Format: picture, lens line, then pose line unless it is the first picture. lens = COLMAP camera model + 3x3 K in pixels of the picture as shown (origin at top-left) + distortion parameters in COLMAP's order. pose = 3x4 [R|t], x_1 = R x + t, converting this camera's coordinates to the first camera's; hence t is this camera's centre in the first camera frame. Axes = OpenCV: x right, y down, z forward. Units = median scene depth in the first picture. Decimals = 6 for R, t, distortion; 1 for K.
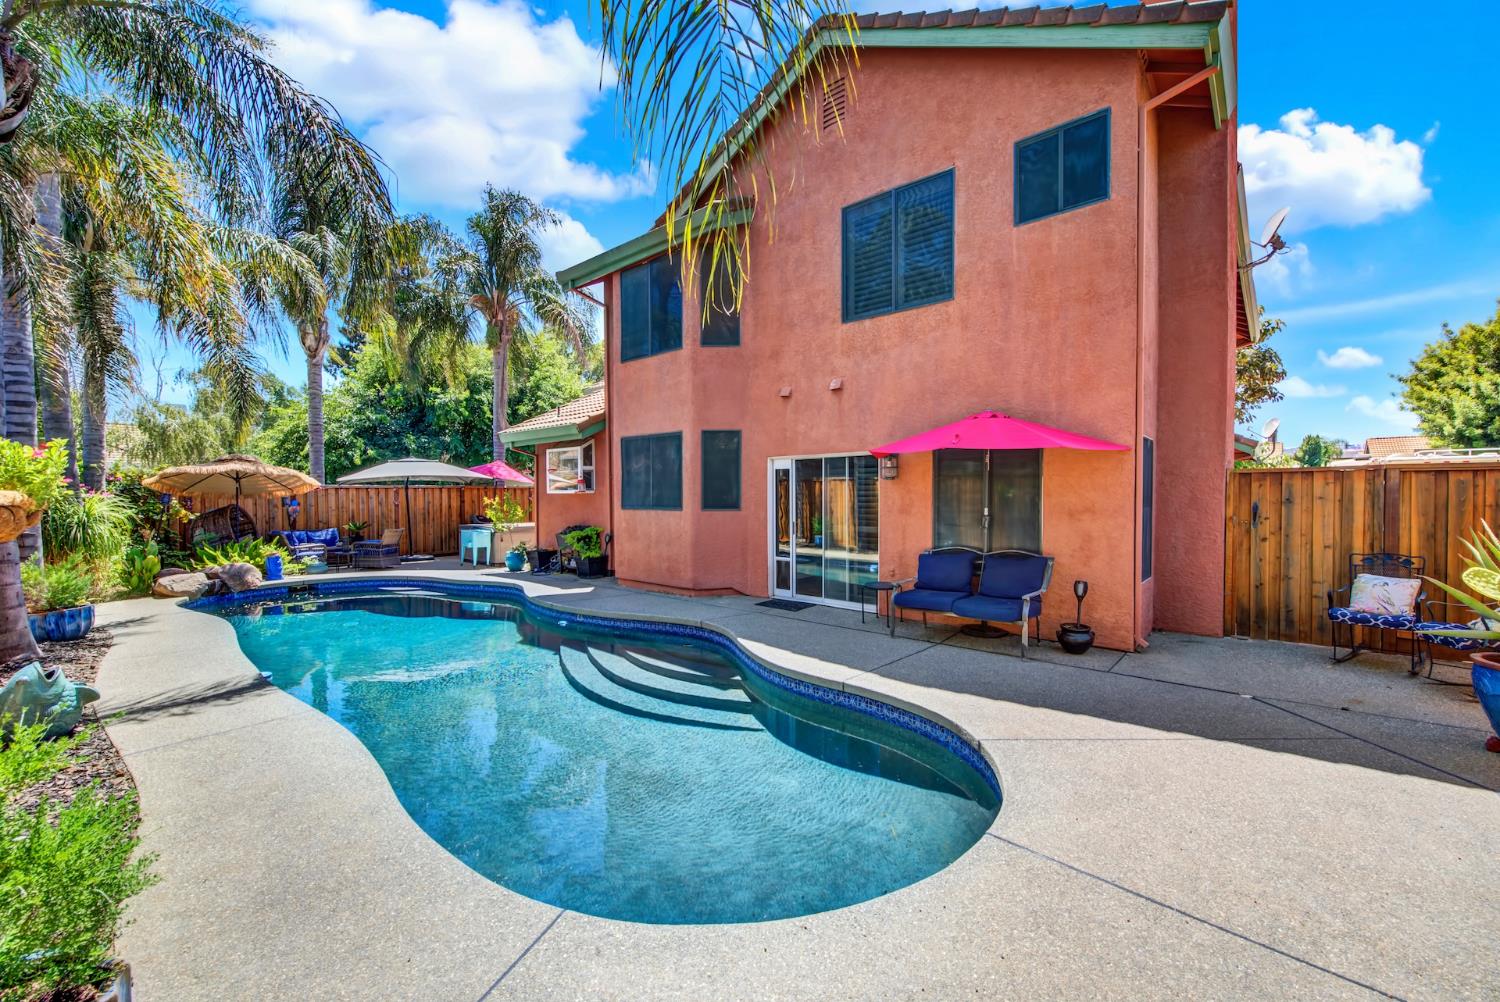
lens RADIAL K [[598.2, 0, 756.0], [0, 598.2, 507.1], [0, 0, 1]] dist [0.003699, -0.002458]
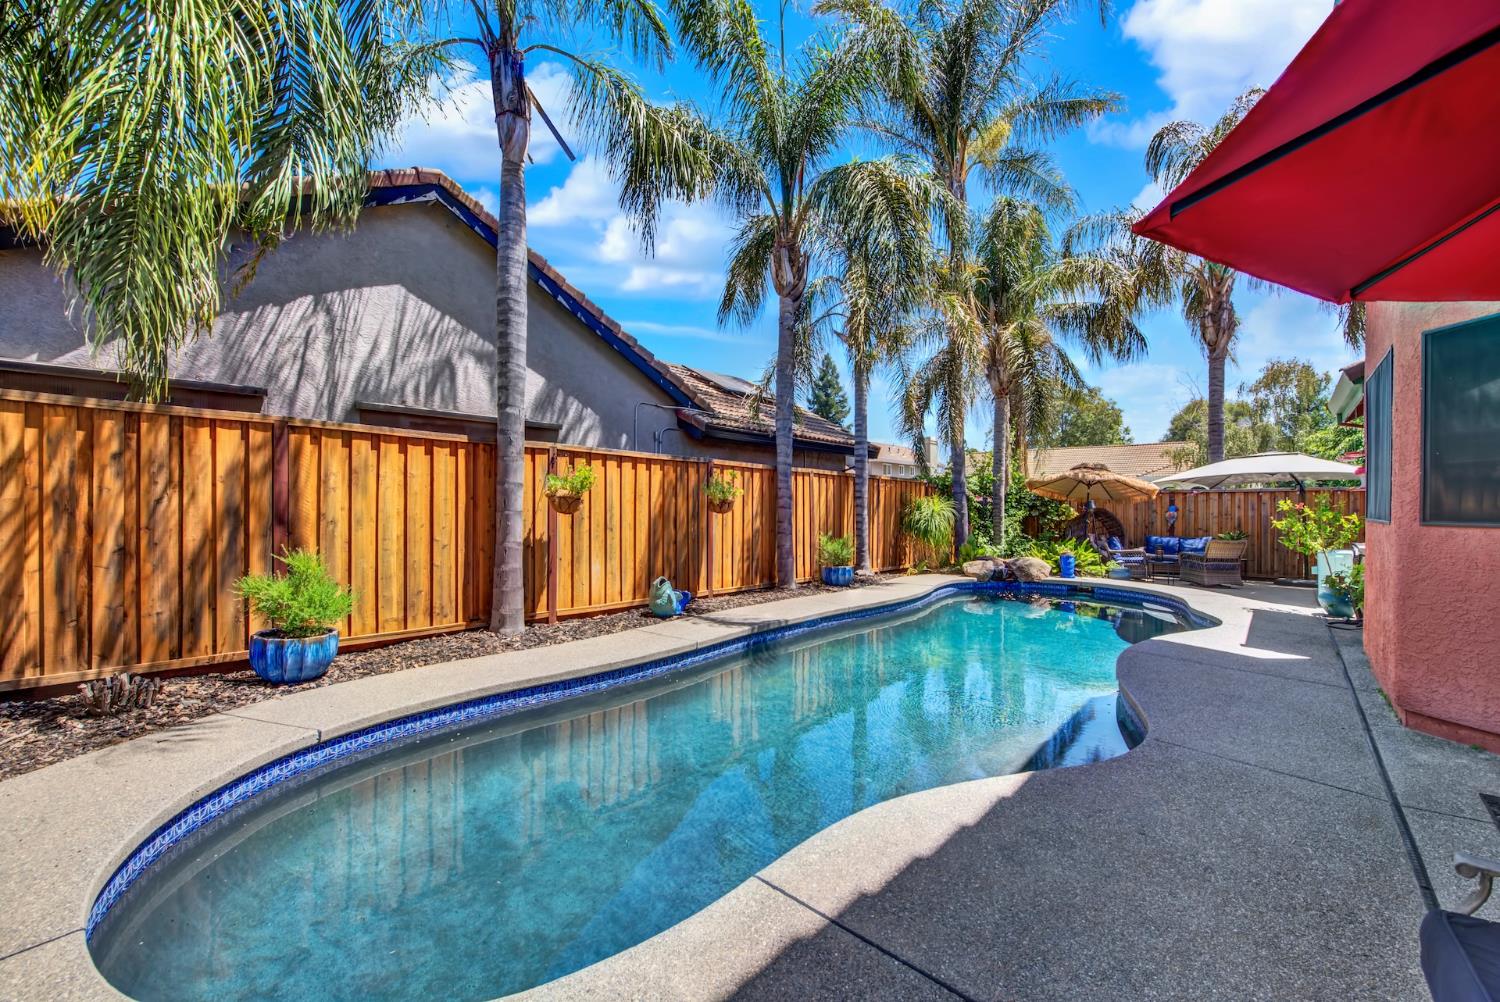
lens RADIAL K [[598.2, 0, 758.3], [0, 598.2, 505.1], [0, 0, 1]] dist [0.003699, -0.002458]
pose [[-0.001453, 0.003001, -0.999994, 0.343839], [-0.024438, 0.999697, 0.003036, 0.002254], [0.999700, 0.024442, -0.001379, 0.563898]]
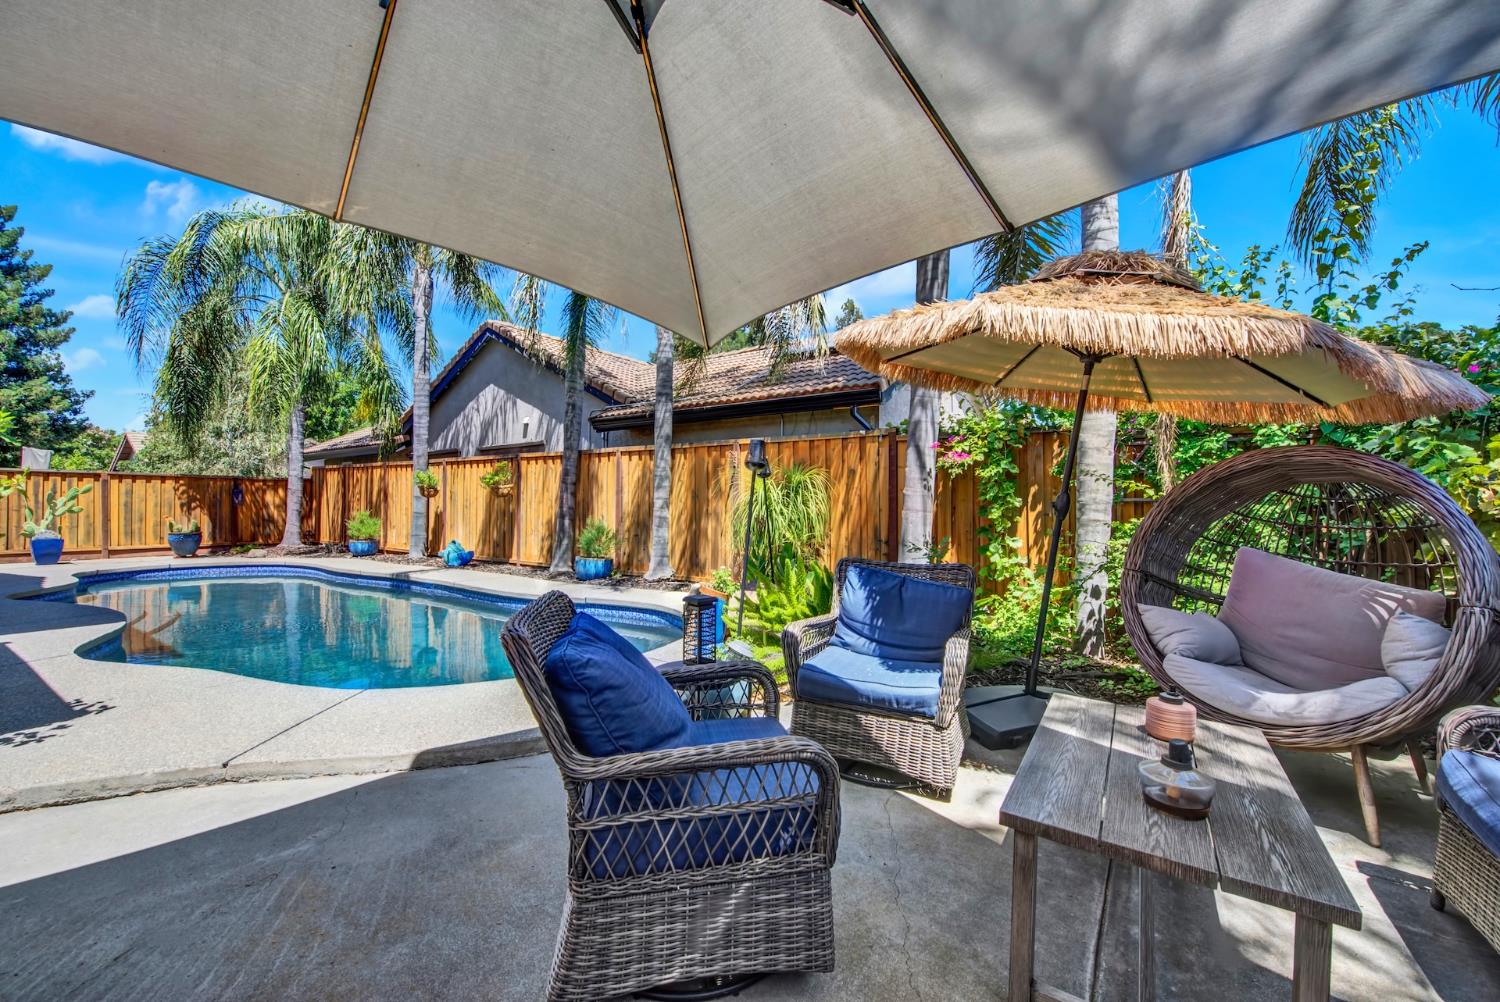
lens RADIAL K [[598.2, 0, 756.4], [0, 598.2, 505.3], [0, 0, 1]] dist [0.003699, -0.002458]
pose [[-0.991554, 0.002278, -0.129672, -0.987310], [0.000400, 0.999895, 0.014511, 0.019572], [0.129691, 0.014337, -0.991451, 1.783596]]
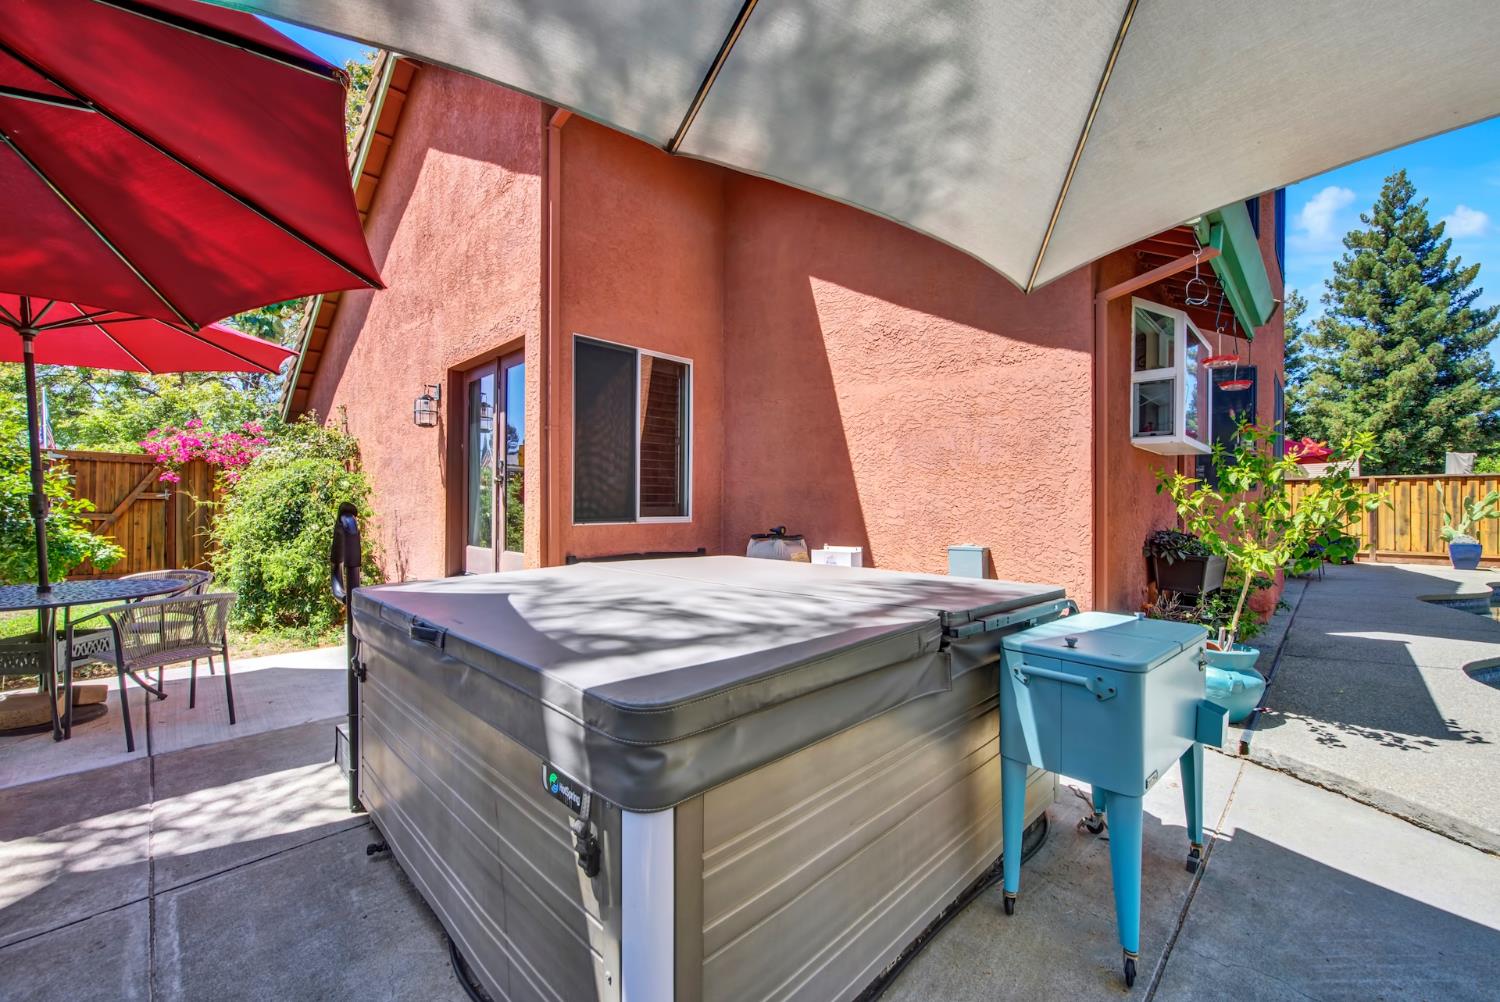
lens RADIAL K [[598.2, 0, 758.1], [0, 598.2, 504.8], [0, 0, 1]] dist [0.003699, -0.002458]
pose [[0.049970, 0.007704, 0.998721, -0.994043], [0.015375, 0.999846, -0.008482, 0.014004], [-0.998632, 0.015780, 0.049843, 1.752642]]
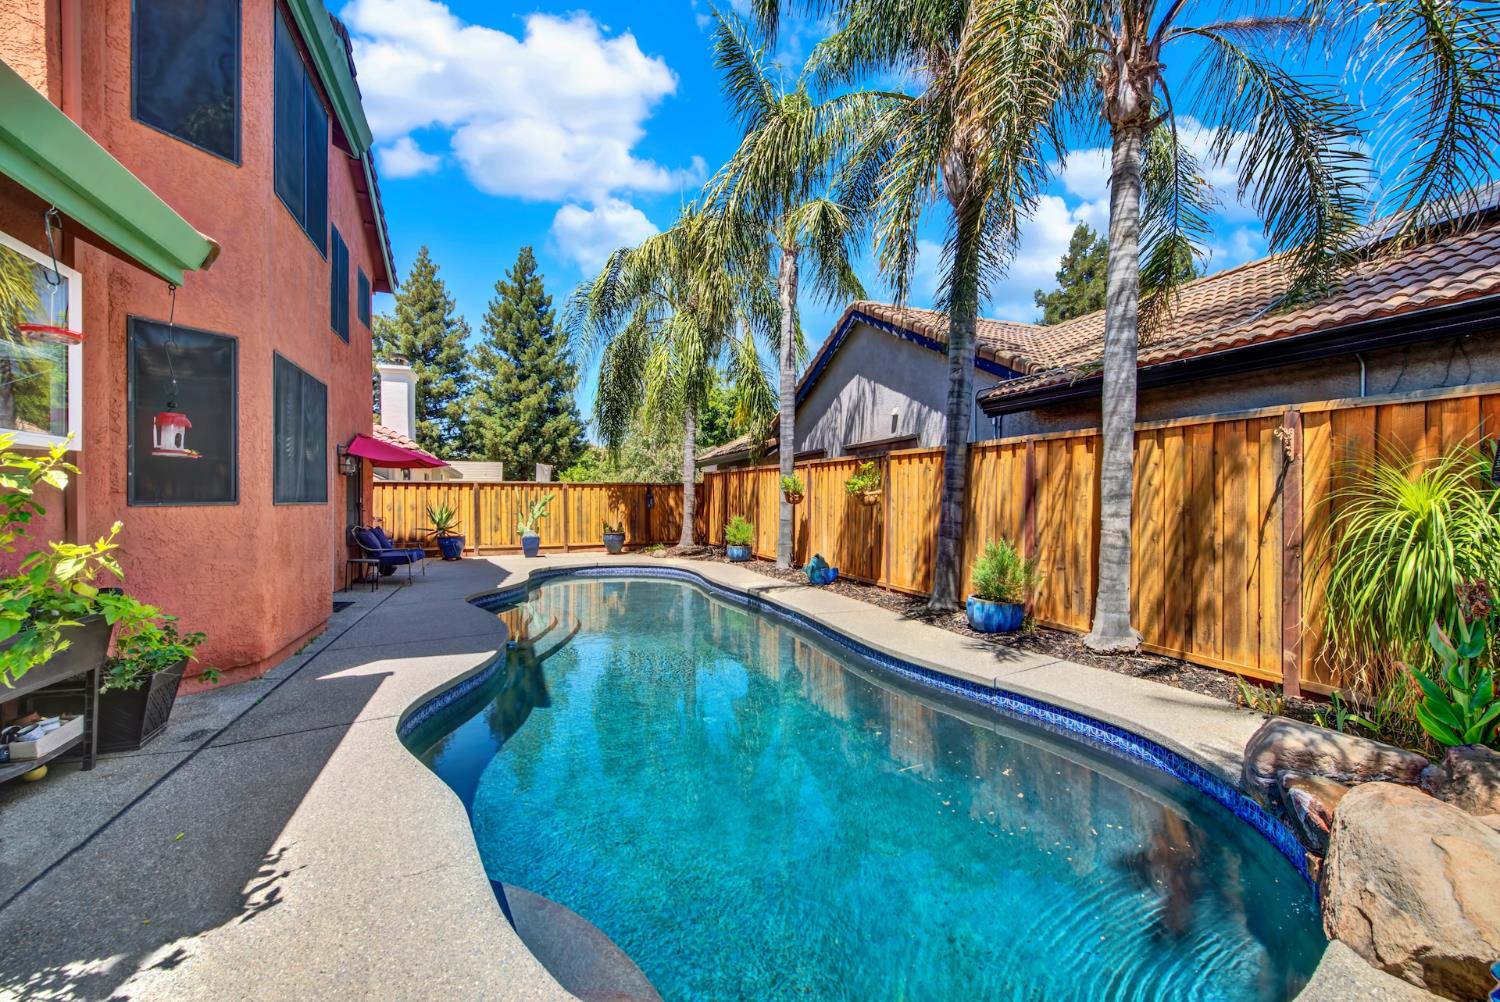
lens RADIAL K [[598.2, 0, 756.1], [0, 598.2, 504.9], [0, 0, 1]] dist [0.003699, -0.002458]
pose [[-0.896657, 0.001731, 0.442723, -0.903276], [0.012473, 0.999694, 0.021353, -0.004693], [-0.442550, 0.024669, -0.896404, 1.480488]]
